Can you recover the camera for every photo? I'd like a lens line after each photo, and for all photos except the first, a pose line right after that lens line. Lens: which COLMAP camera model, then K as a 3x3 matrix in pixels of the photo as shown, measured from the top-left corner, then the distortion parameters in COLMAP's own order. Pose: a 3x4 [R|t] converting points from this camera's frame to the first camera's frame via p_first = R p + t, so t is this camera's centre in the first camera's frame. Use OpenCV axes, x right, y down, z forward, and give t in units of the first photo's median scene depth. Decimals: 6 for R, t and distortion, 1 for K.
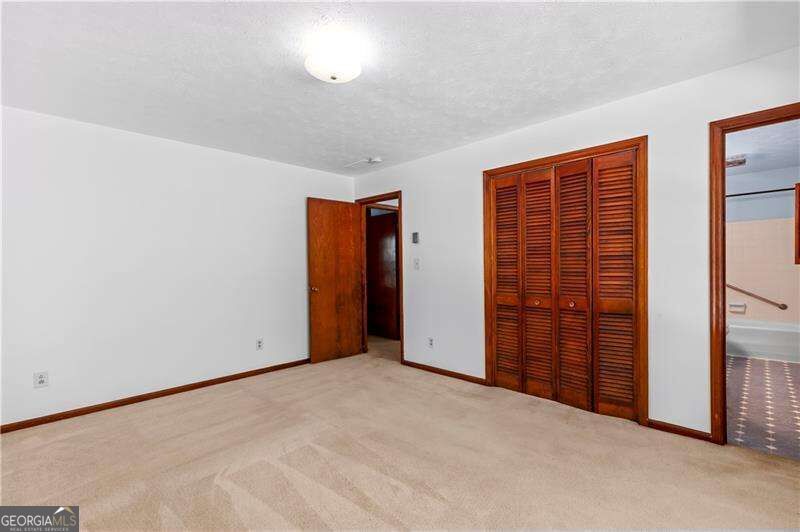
lens RADIAL K [[368.0, 0, 399.1], [0, 368.0, 269.1], [0, 0, 1]] dist [-0.000047, -0.000064]
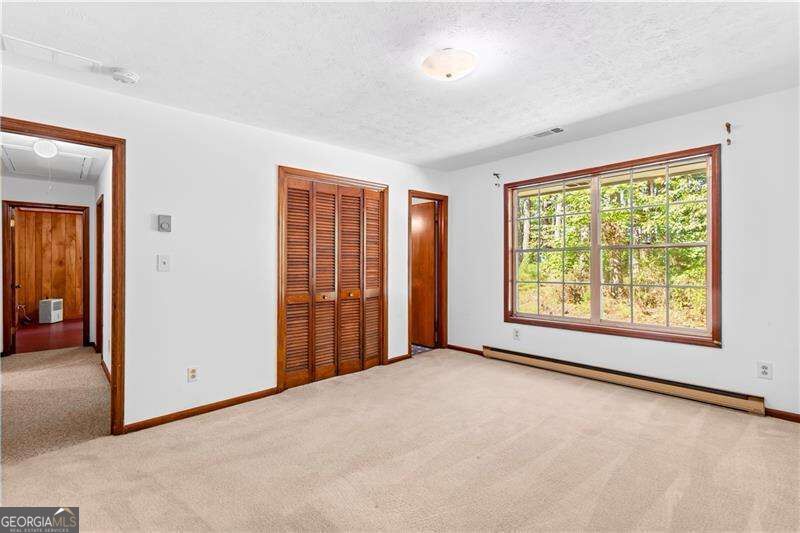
lens RADIAL K [[372.5, 0, 401.9], [0, 372.5, 262.7], [0, 0, 1]] dist [0.001964, 0.000077]
pose [[0.026565, 0.003583, 0.999641, -0.758480], [0.012770, 0.999911, -0.003923, -0.009119], [-0.999566, 0.012870, 0.026517, 0.699874]]
